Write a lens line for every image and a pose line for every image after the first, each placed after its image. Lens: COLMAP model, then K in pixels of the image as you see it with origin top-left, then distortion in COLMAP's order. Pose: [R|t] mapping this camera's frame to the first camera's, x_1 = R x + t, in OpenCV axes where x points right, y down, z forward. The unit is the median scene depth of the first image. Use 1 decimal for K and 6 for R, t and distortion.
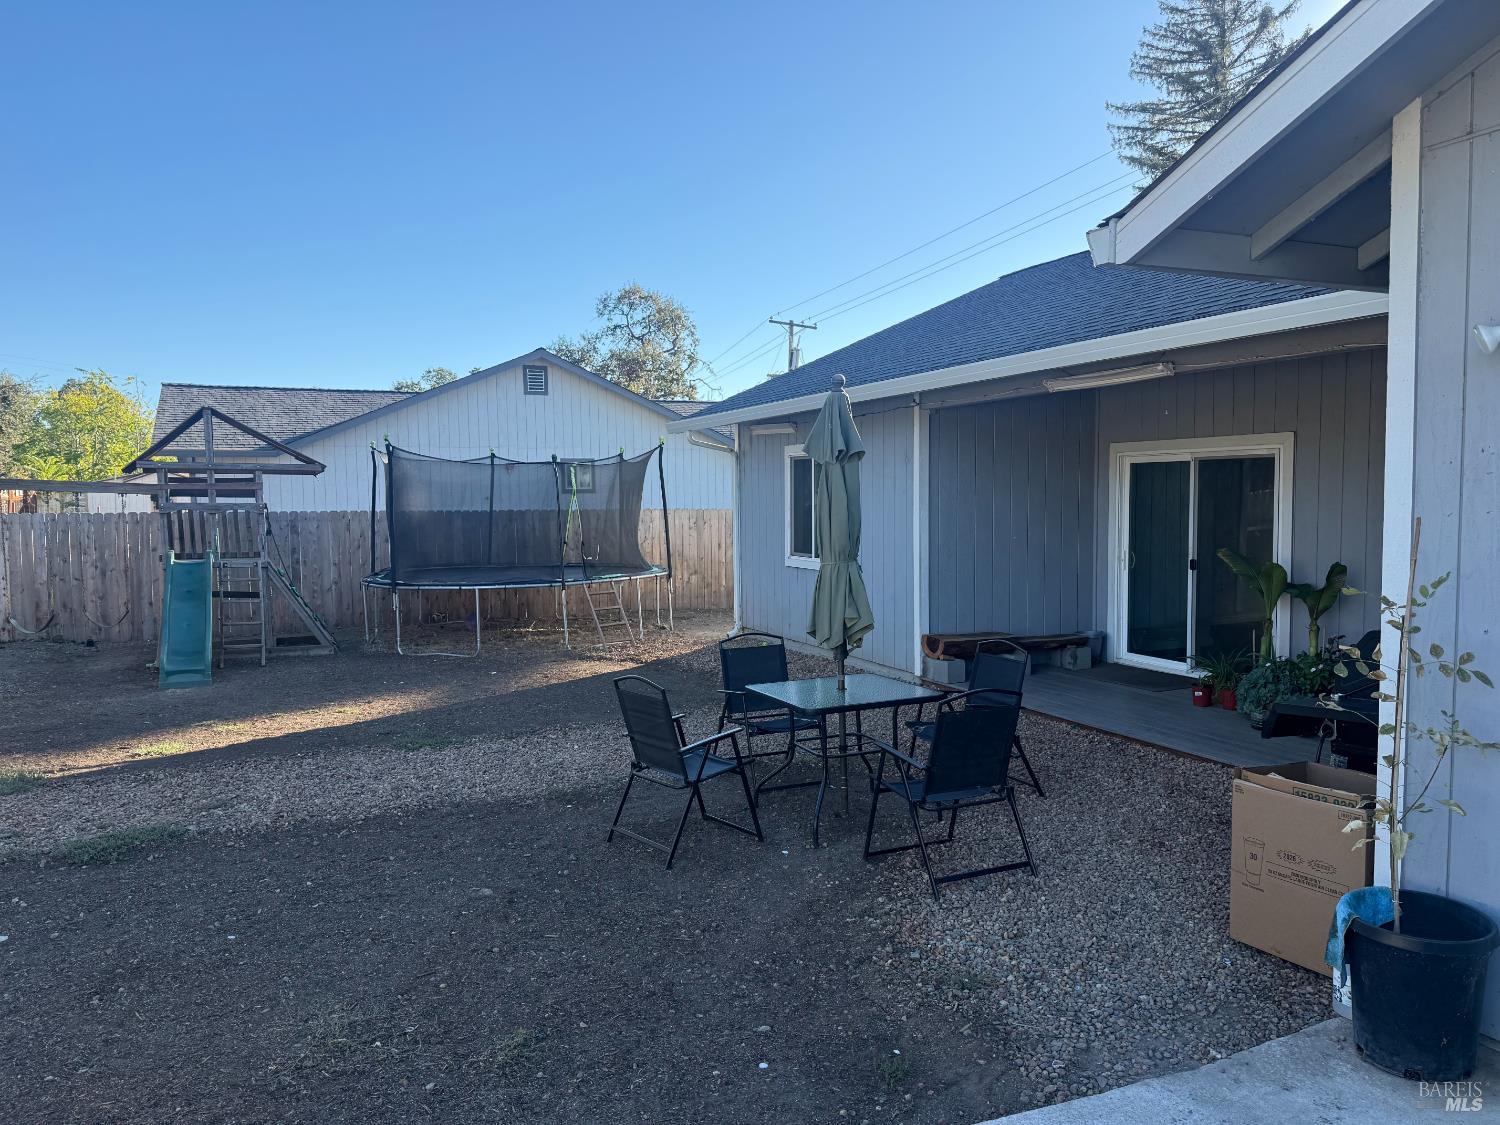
lens RADIAL K [[1053.9, 0, 776.8], [0, 1053.9, 554.5], [0, 0, 1]] dist [0.050946, -0.094388]
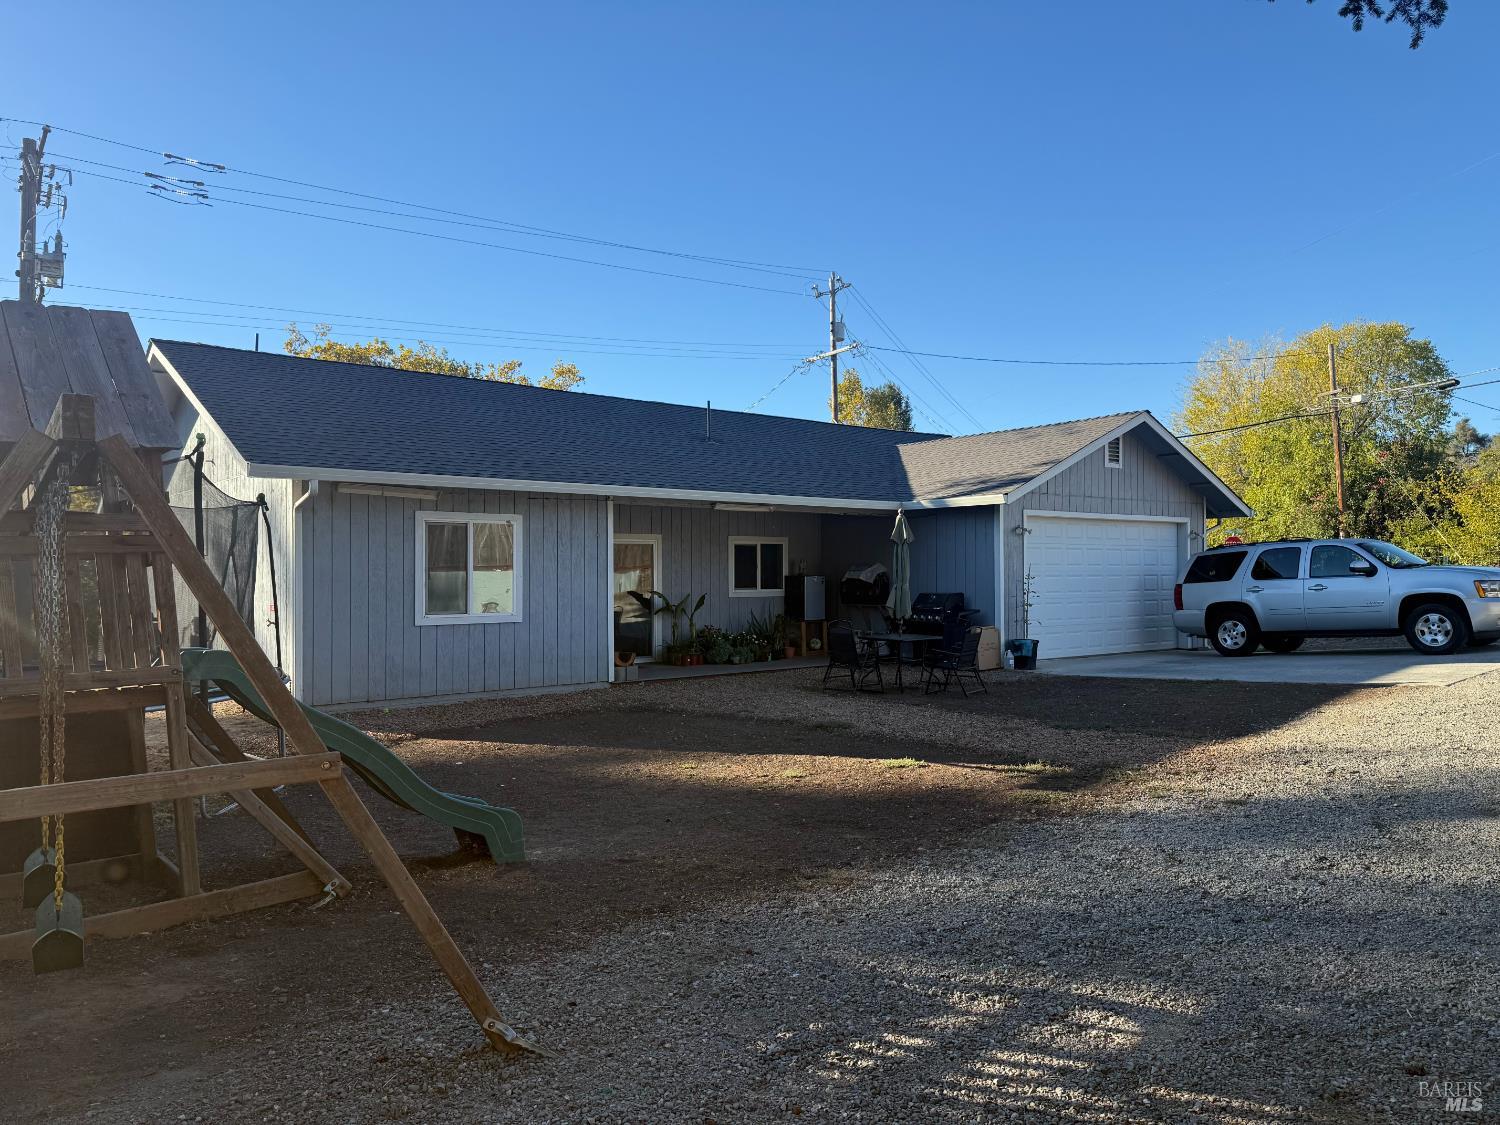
lens RADIAL K [[1053.9, 0, 750.9], [0, 1053.9, 561.8], [0, 0, 1]] dist [0.050946, -0.094388]
pose [[-0.221739, 0.022124, 0.974855, -1.363480], [0.066895, 0.997732, -0.007427, -0.027059], [-0.972809, 0.063566, -0.222716, 1.149383]]
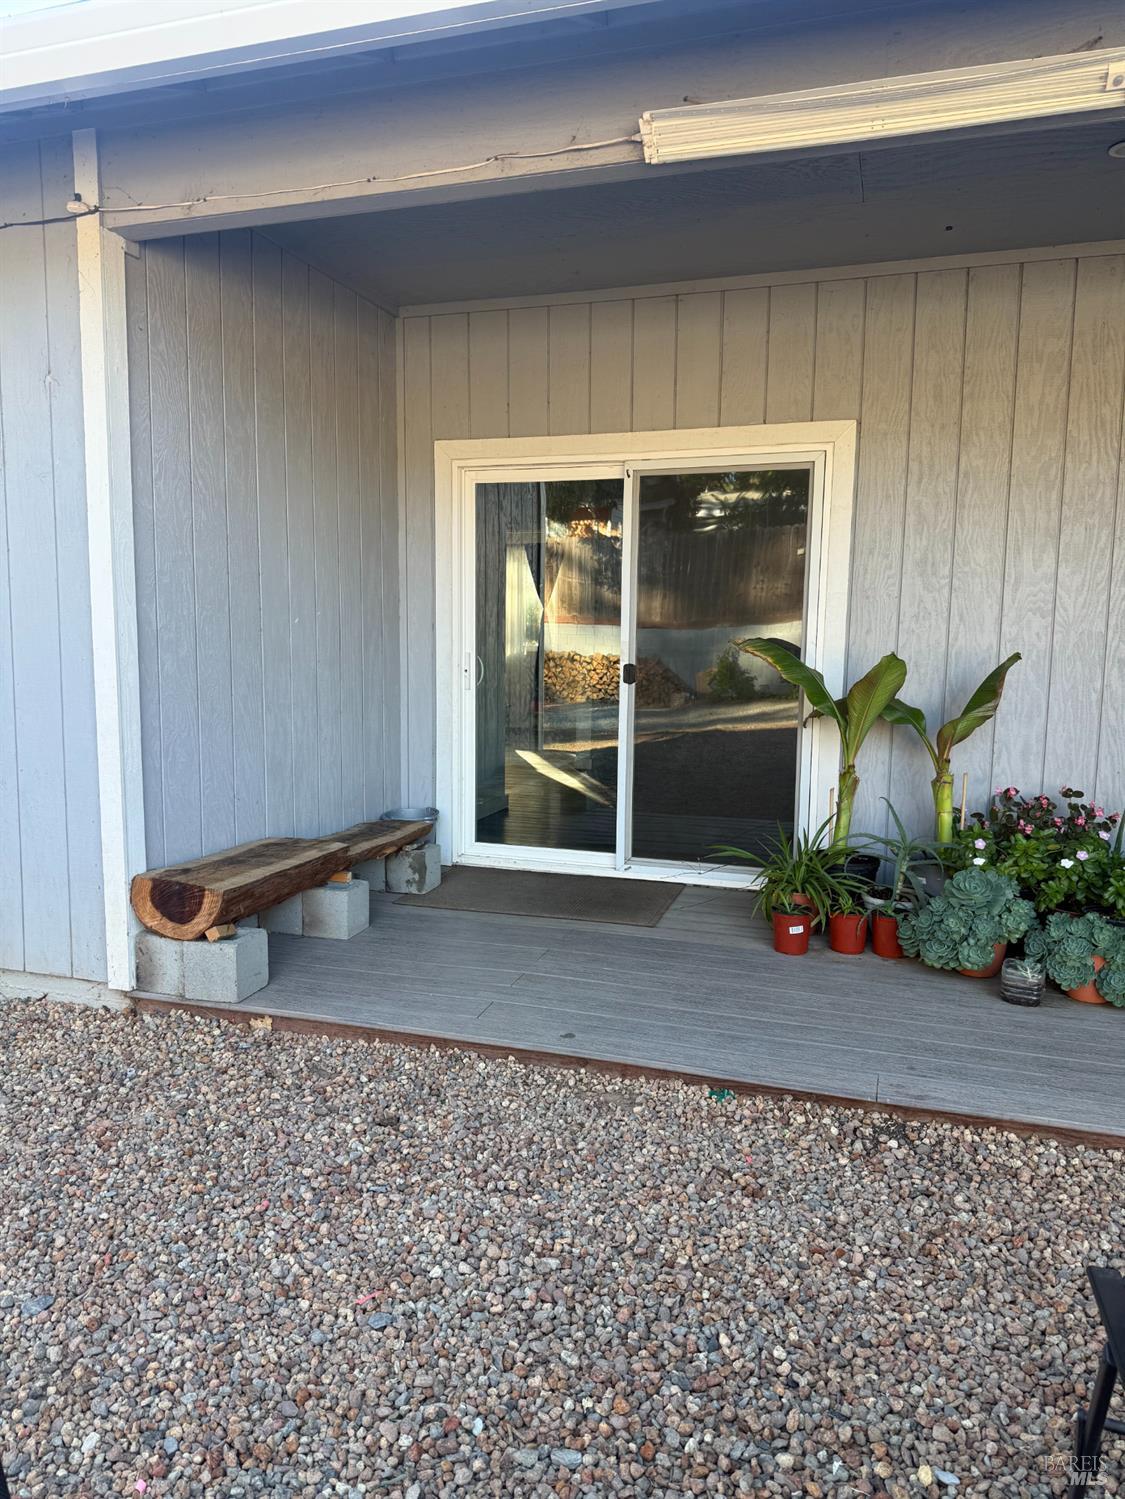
lens RADIAL K [[1053.2, 0, 559.9], [0, 1053.2, 747.5], [0, 0, 1]] dist [0.050946, -0.094388]
pose [[0.701075, -0.061932, 0.710393, -0.015062], [0.024107, 0.997710, 0.063190, 0.012964], [-0.712680, -0.027176, 0.700962, 0.650040]]
